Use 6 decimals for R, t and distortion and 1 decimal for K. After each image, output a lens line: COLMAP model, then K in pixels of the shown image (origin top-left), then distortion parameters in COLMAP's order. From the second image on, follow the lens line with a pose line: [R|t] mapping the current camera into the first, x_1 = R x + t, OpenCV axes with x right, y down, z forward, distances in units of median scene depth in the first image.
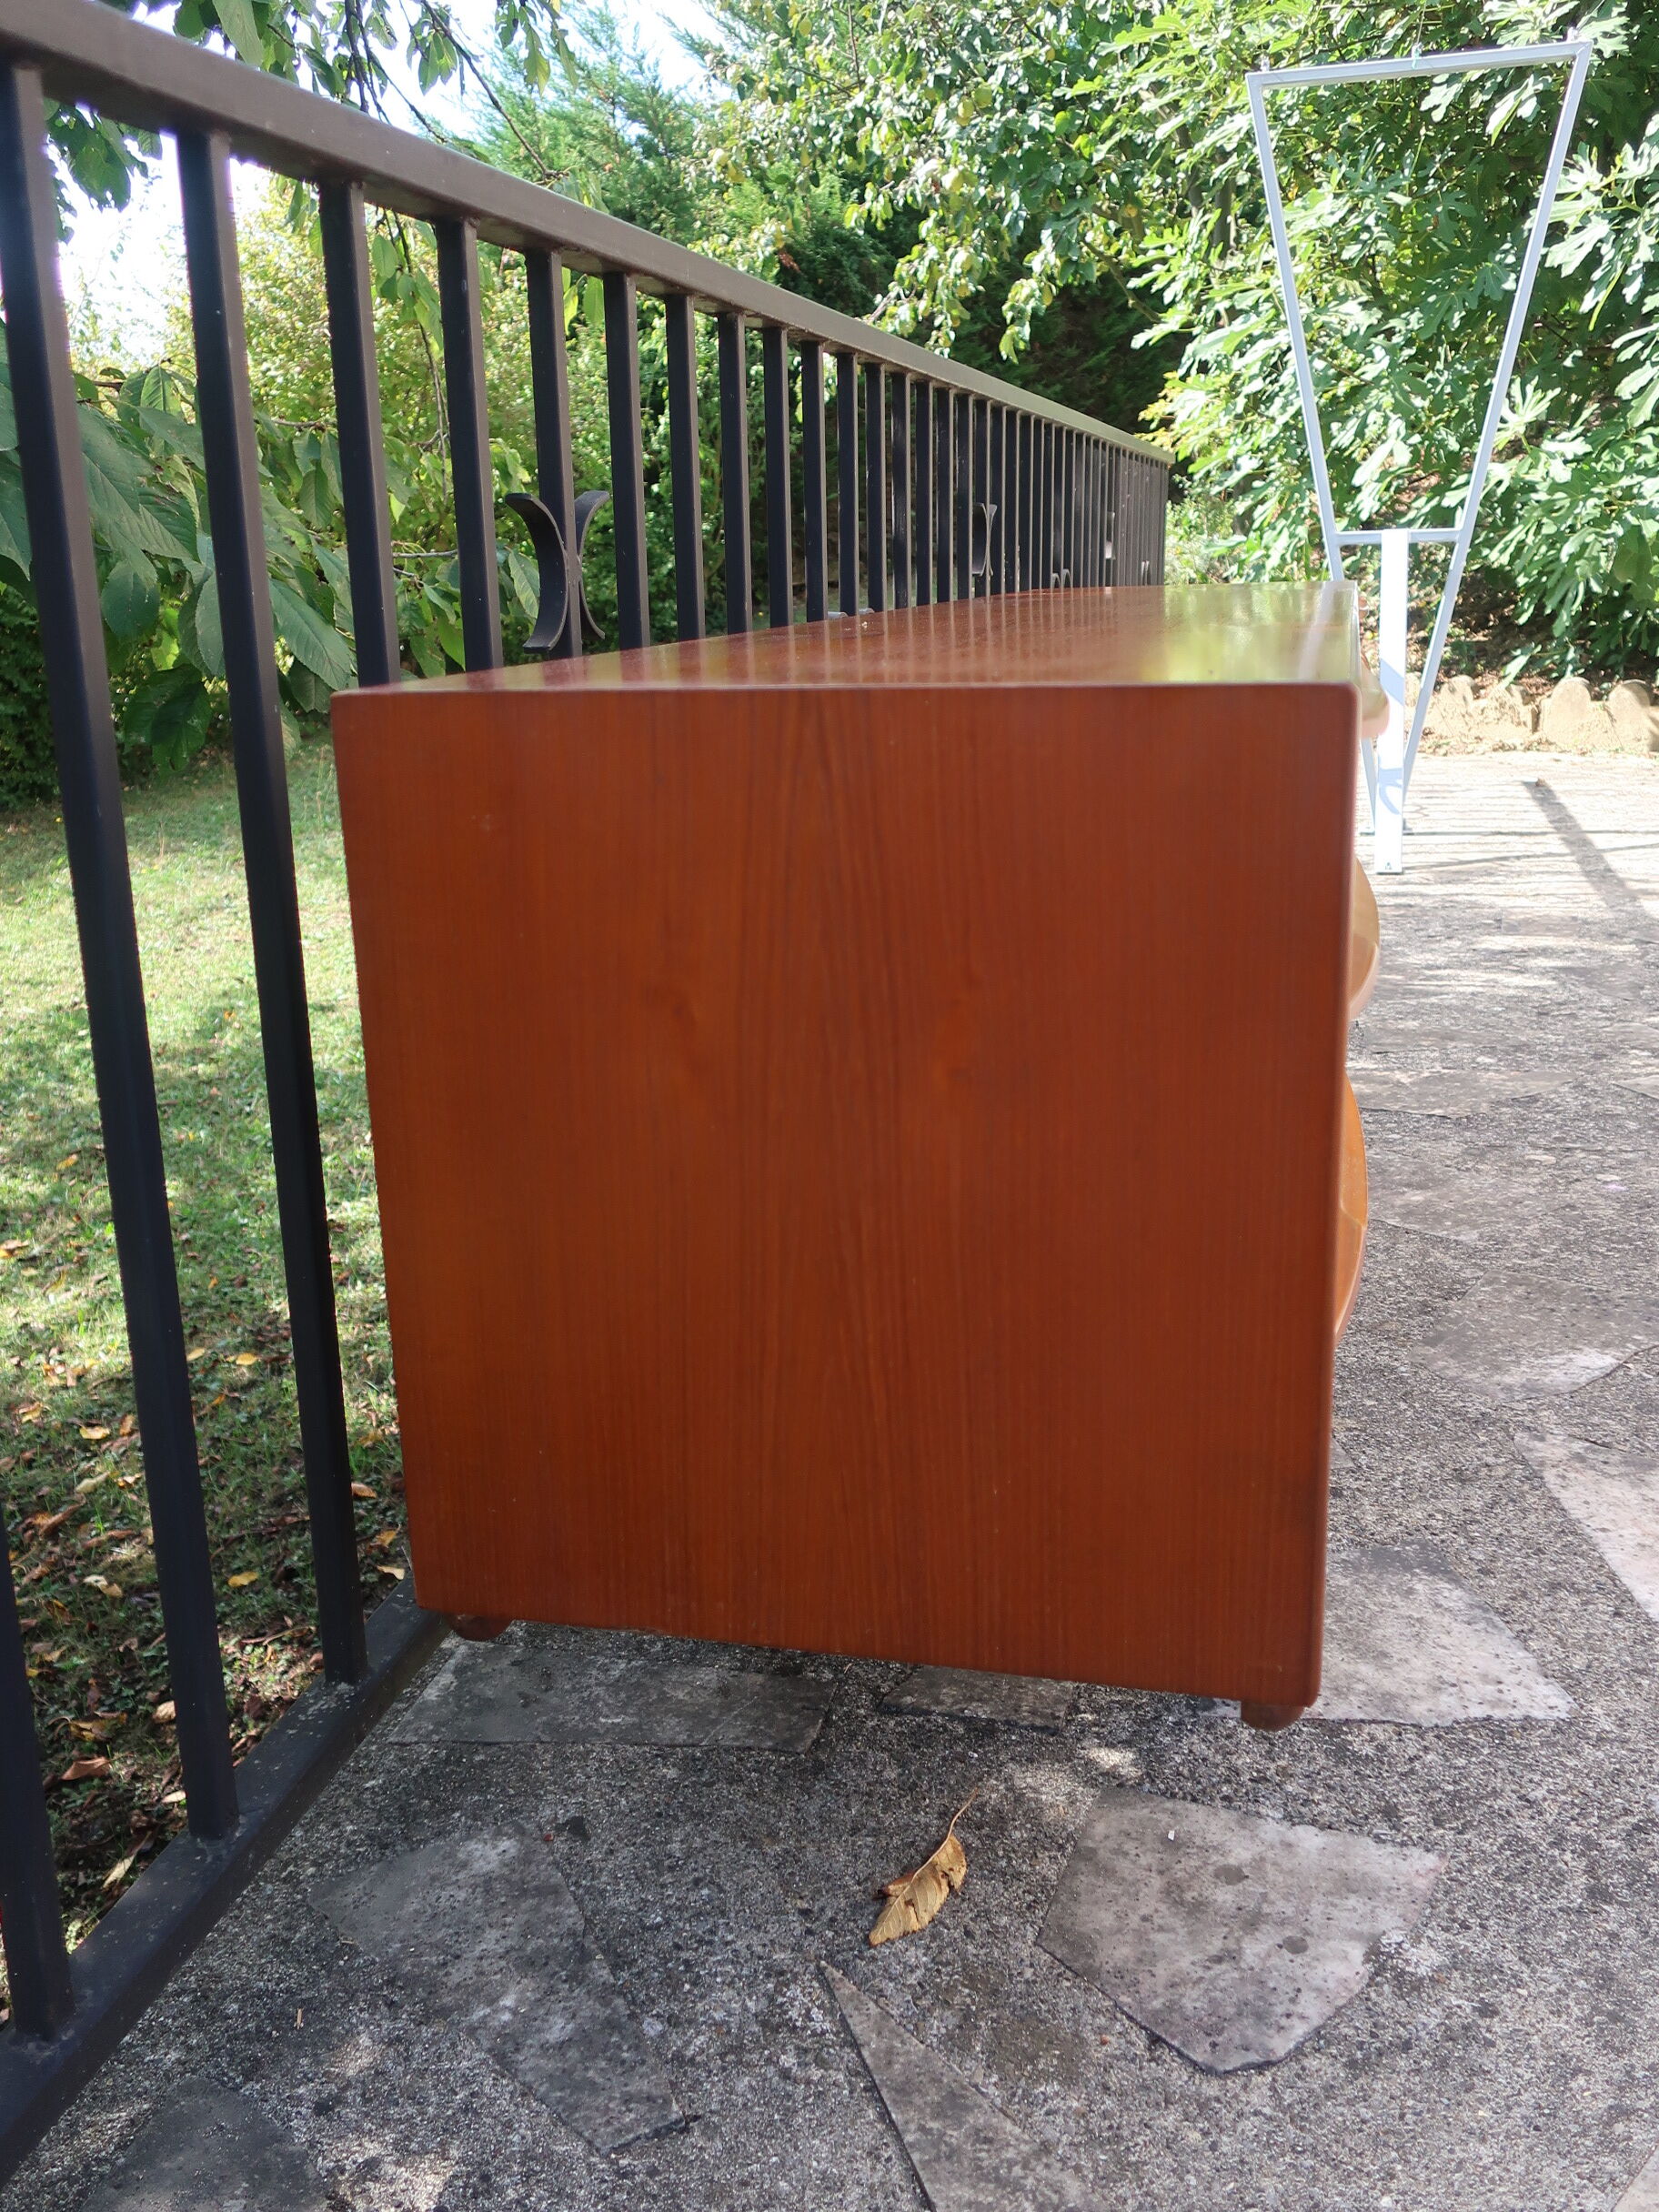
lens RADIAL K [[1942.2, 0, 821.5], [0, 1942.2, 1108.2], [0, 0, 1]] dist [0.006773, -0.009354]
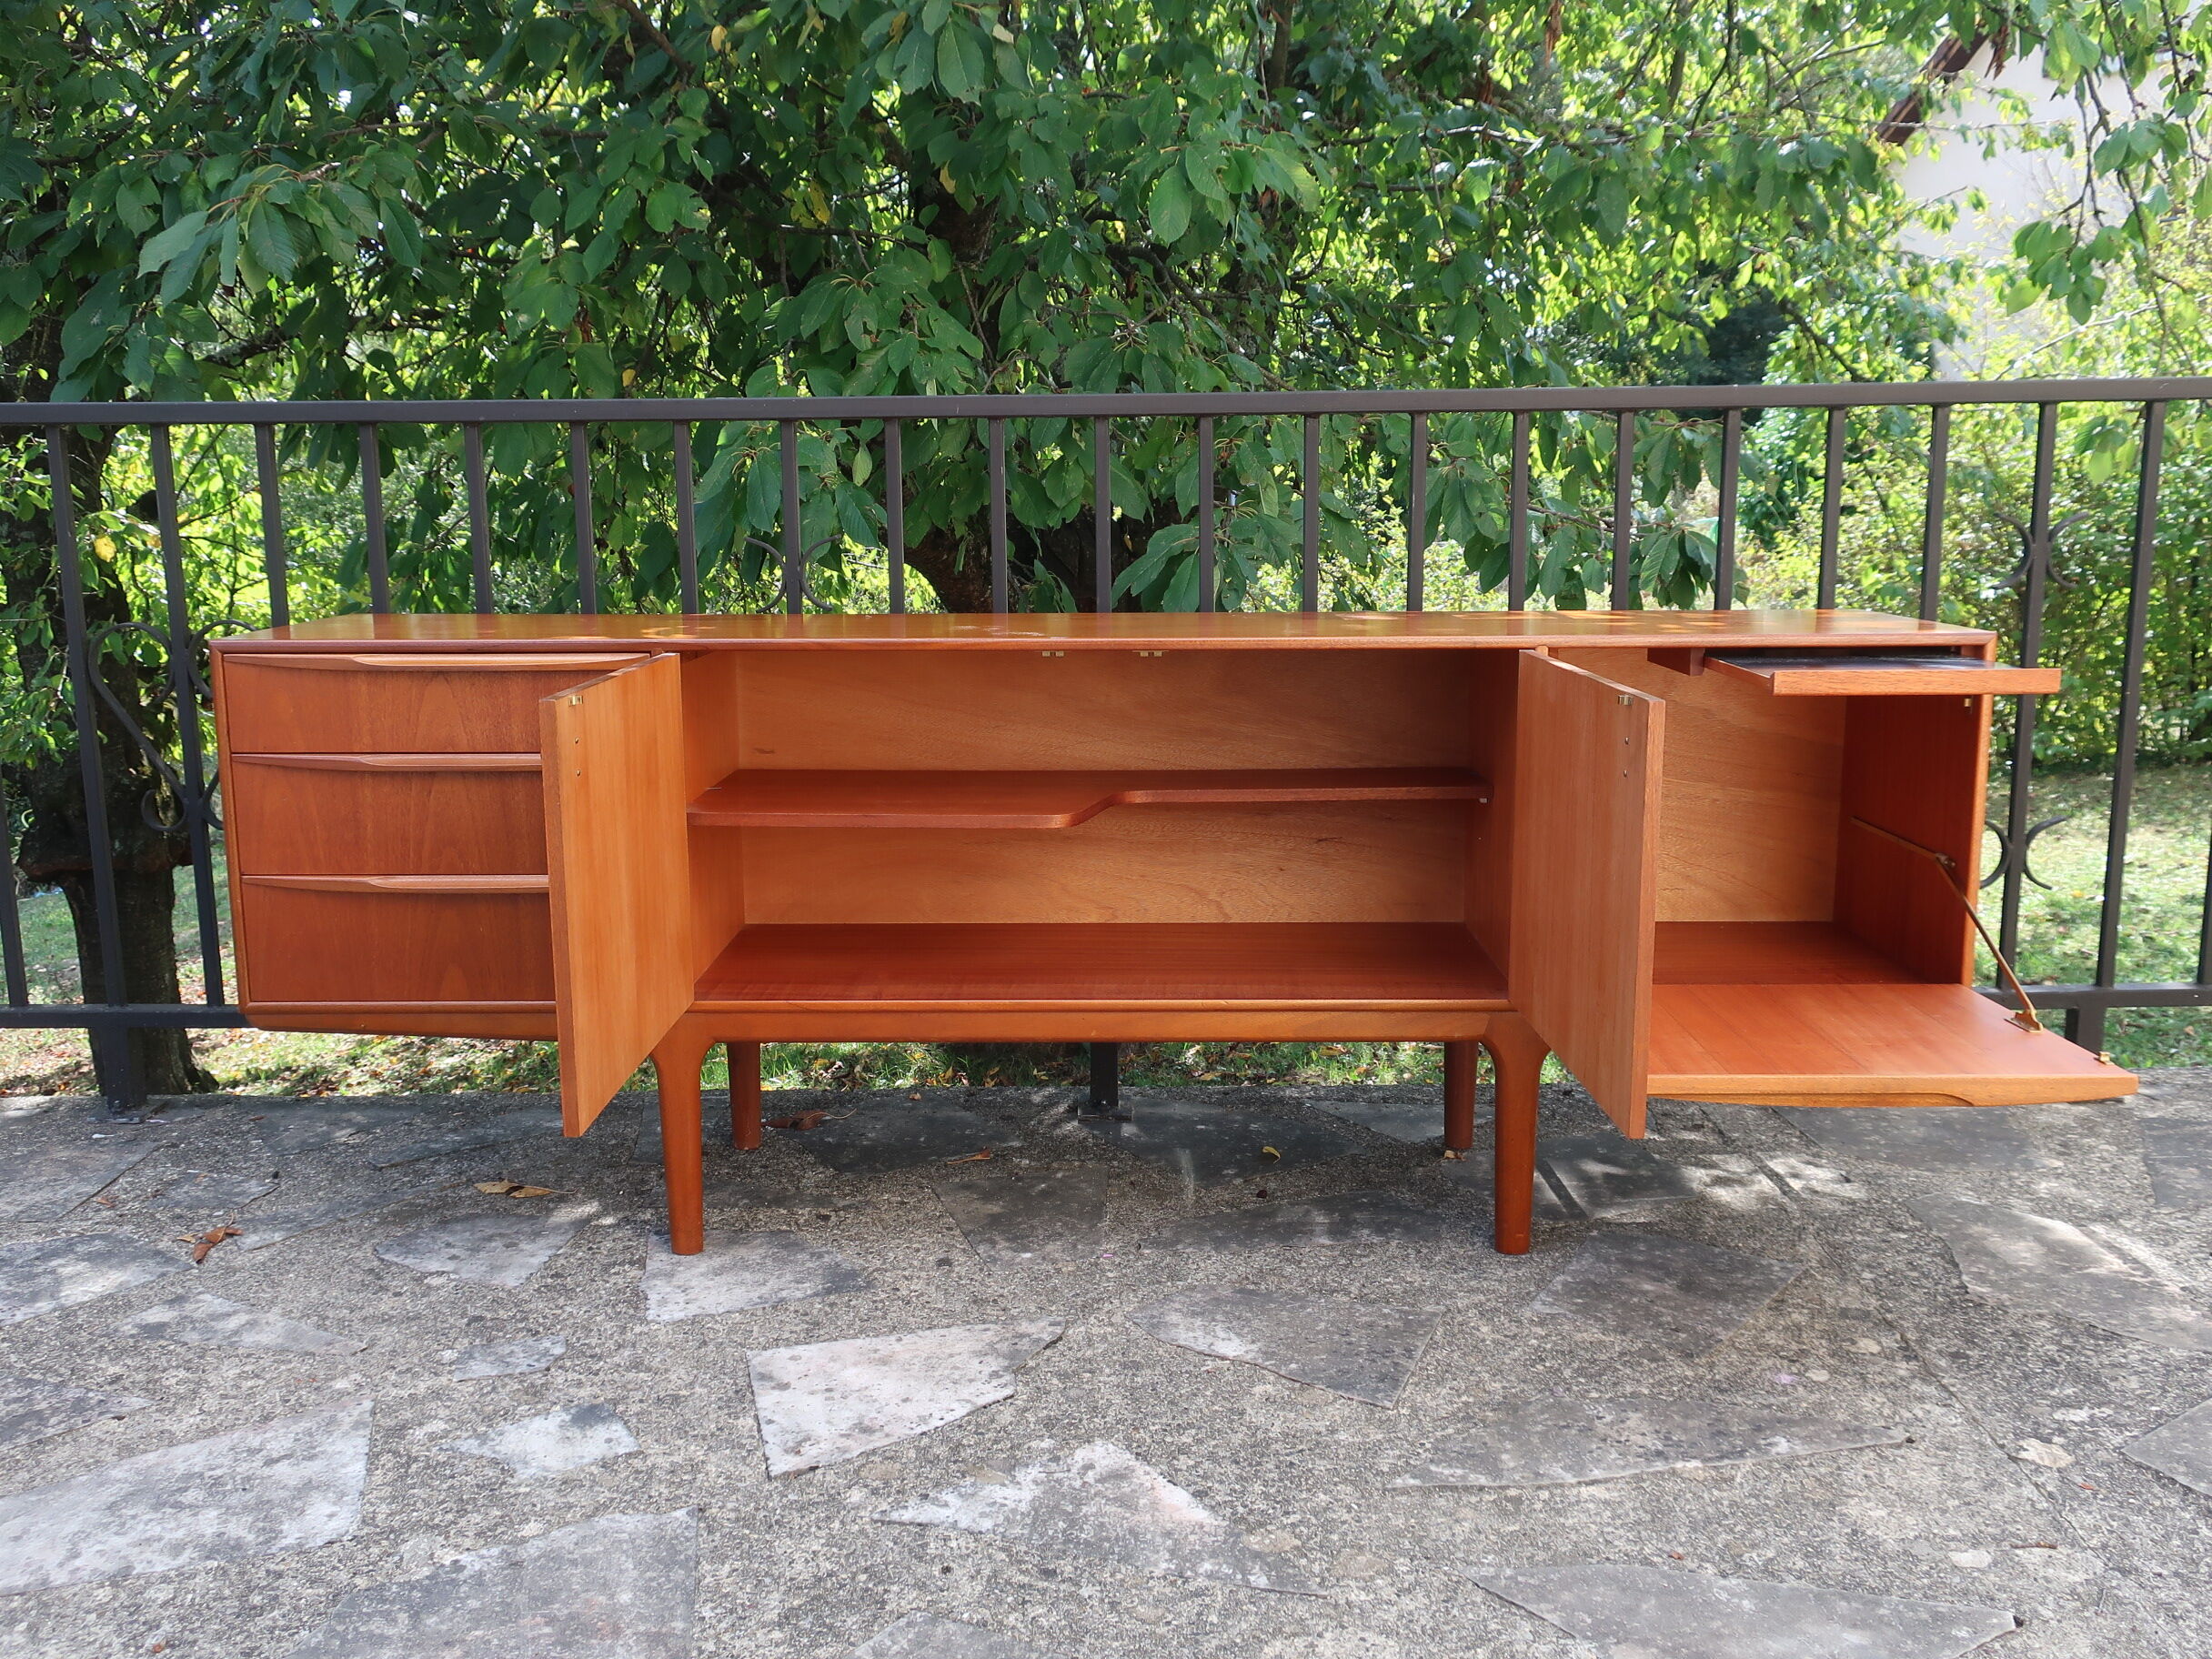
lens RADIAL K [[1942.2, 0, 1088.3], [0, 1942.2, 839.4], [0, 0, 1]] dist [0.006773, -0.009354]
pose [[0.242028, 0.198488, -0.949750, 2.142393], [-0.264439, 0.955290, 0.132258, -0.417176], [0.933539, 0.219141, 0.283695, 0.891334]]
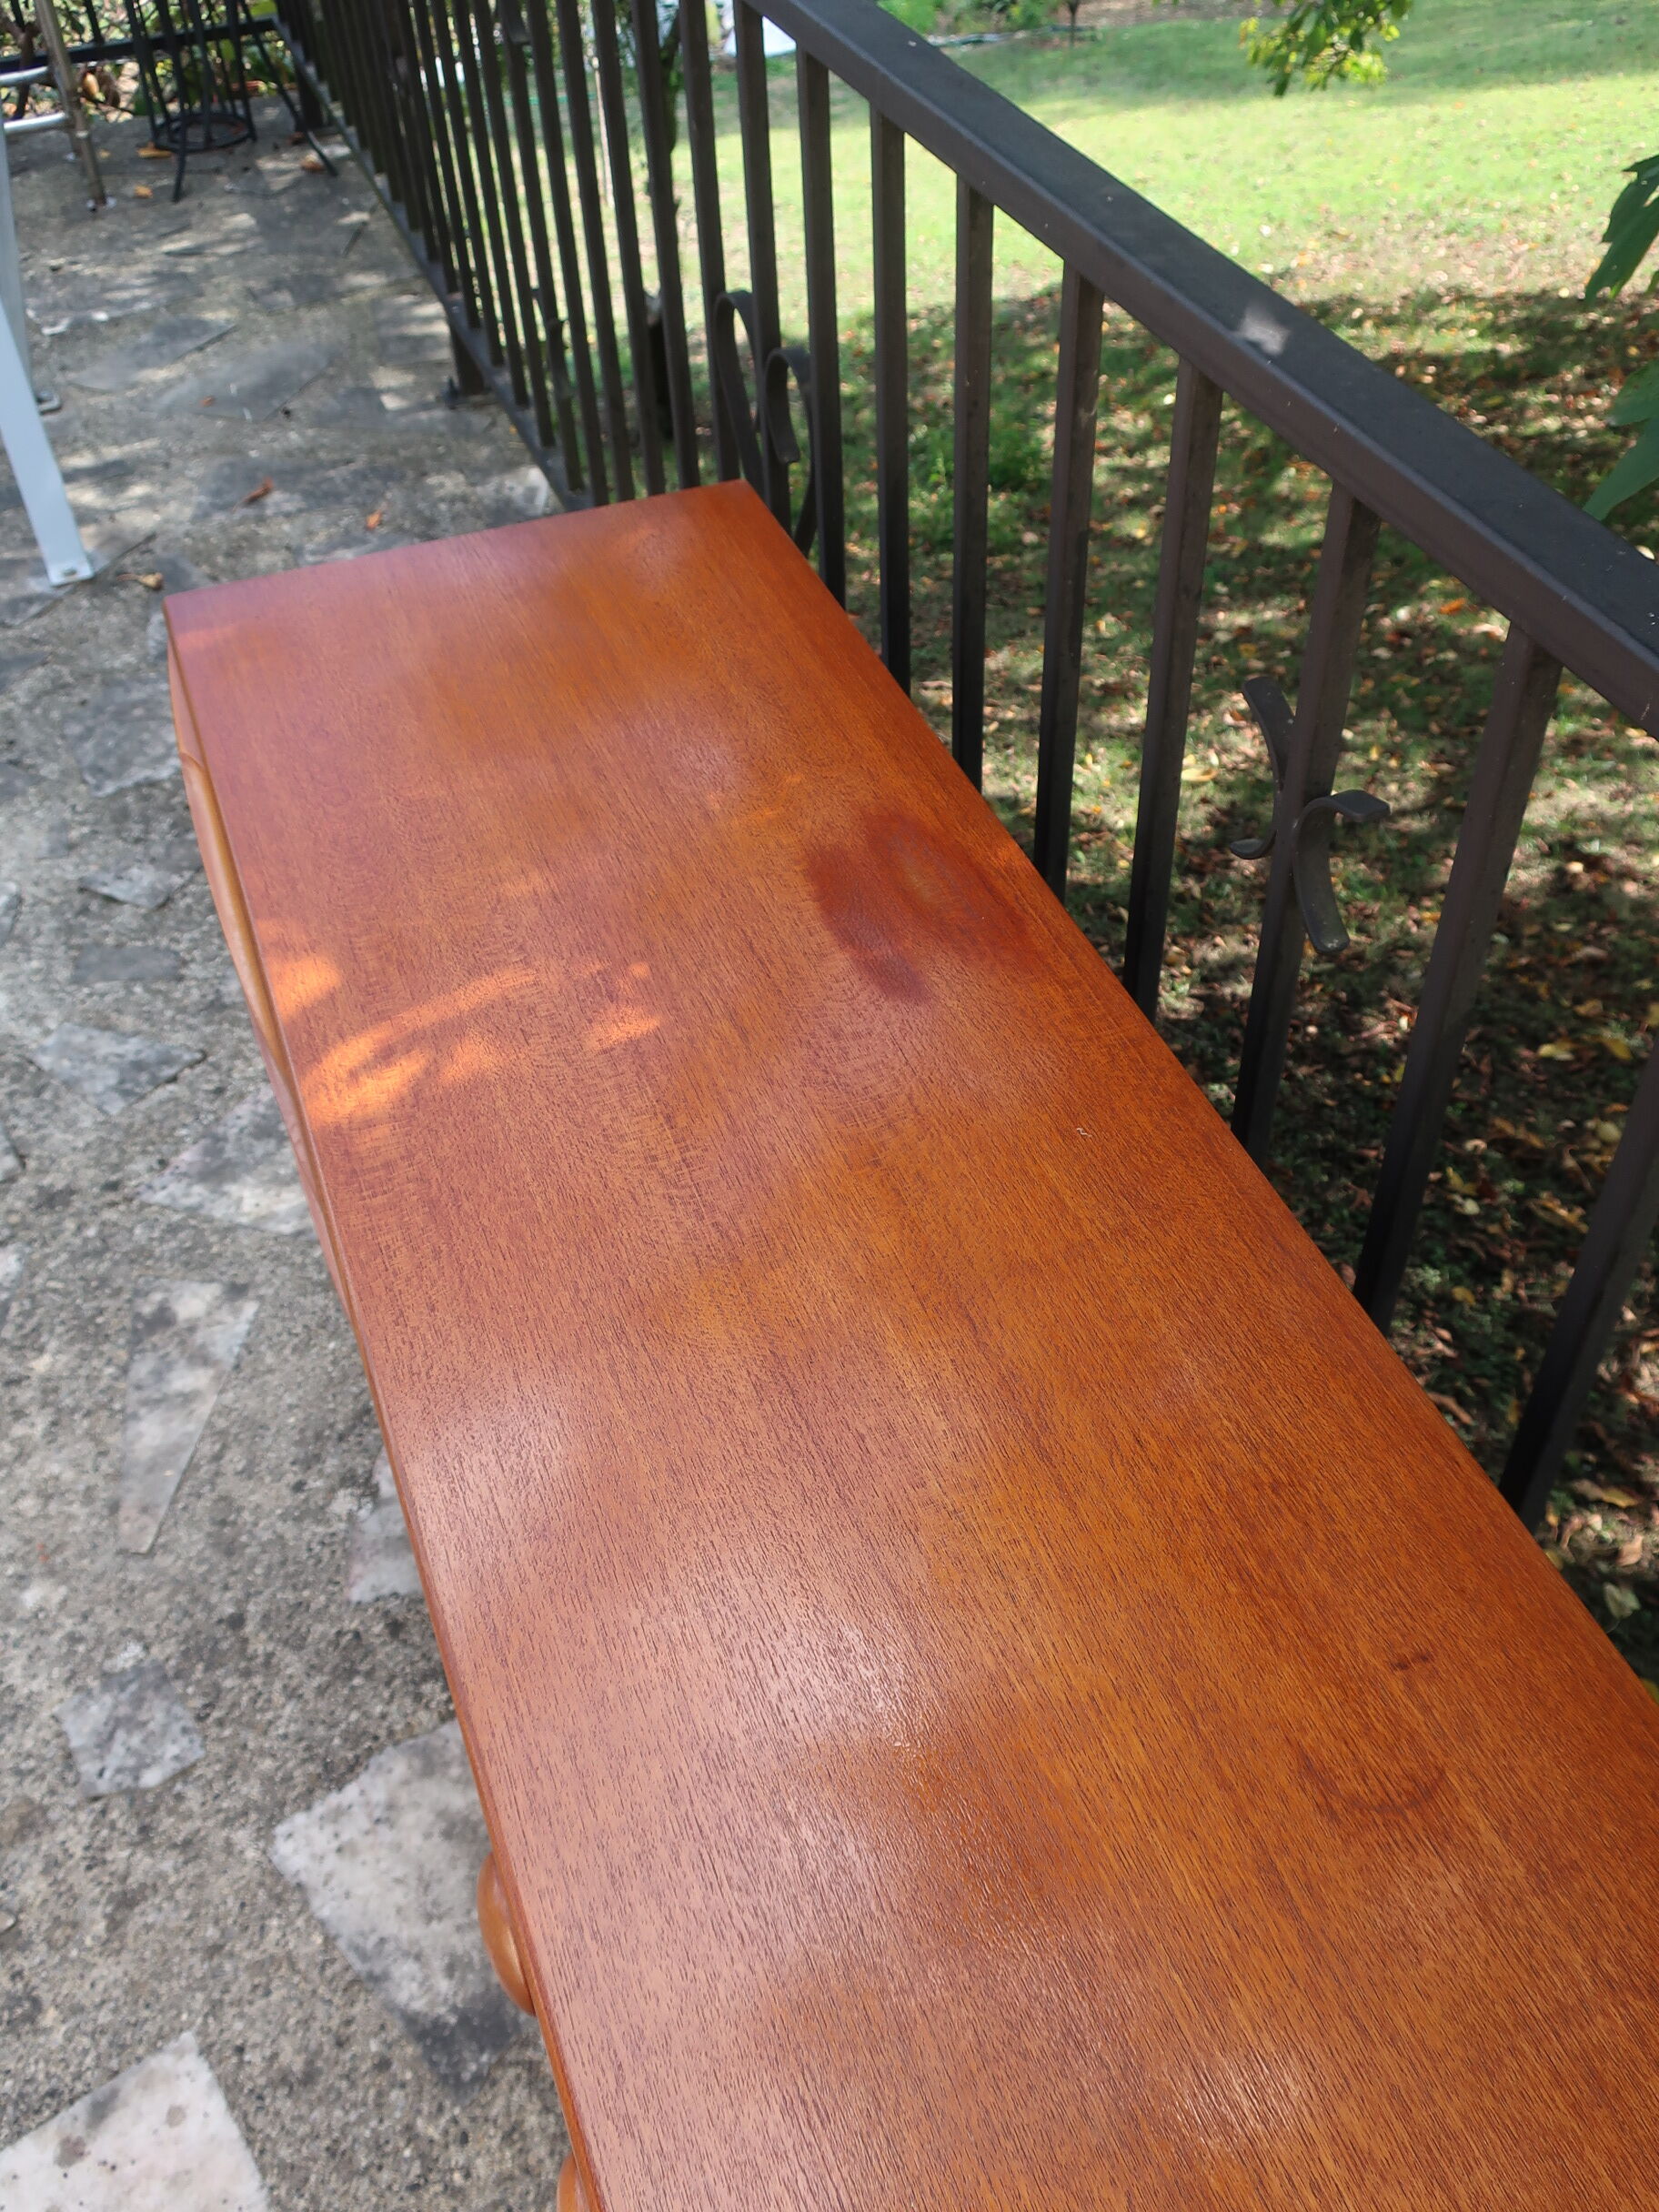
lens RADIAL K [[1942.2, 0, 867.9], [0, 1942.2, 1104.5], [0, 0, 1]] dist [0.006773, -0.009354]
pose [[-0.804283, 0.444256, -0.394672, 0.408975], [-0.132888, 0.512875, 0.848115, -0.983289], [0.579198, 0.734572, -0.353460, 1.433936]]
